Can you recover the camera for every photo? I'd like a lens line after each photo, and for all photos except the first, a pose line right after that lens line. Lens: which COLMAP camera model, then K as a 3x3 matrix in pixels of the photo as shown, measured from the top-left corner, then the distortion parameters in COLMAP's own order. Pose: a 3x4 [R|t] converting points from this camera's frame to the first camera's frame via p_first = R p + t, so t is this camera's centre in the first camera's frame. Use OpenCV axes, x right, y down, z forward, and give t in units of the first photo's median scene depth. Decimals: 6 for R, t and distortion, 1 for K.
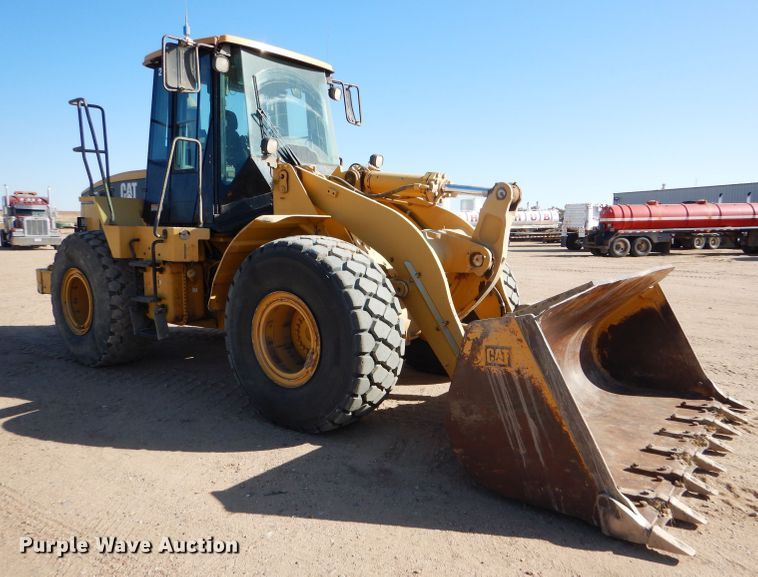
lens RADIAL K [[596.4, 0, 404.5], [0, 596.4, 309.0], [0, 0, 1]] dist [0.001772, 0.000843]
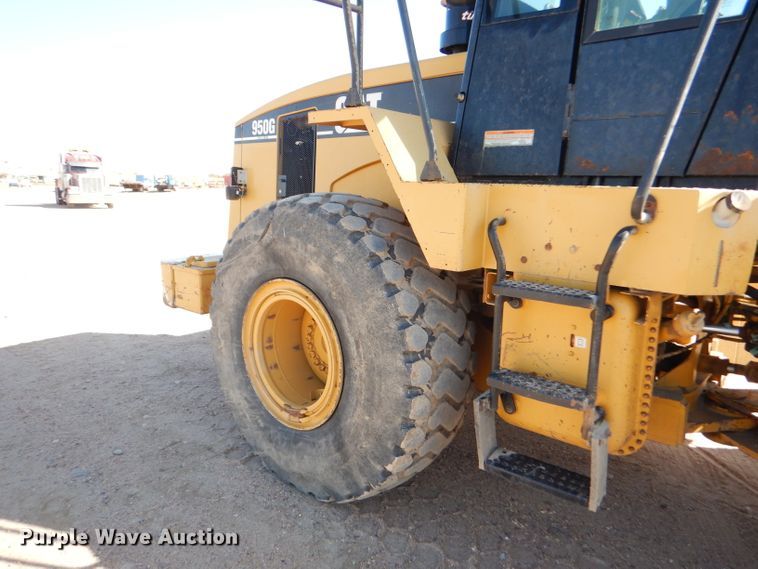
lens RADIAL K [[546.0, 0, 377.2], [0, 546.0, 280.5], [0, 0, 1]] dist [0.008856, 0.005536]
pose [[0.998312, 0.016708, -0.055632, -0.563126], [-0.014898, 0.999351, 0.032788, -0.100041], [0.056144, -0.031904, 0.997913, 0.731480]]
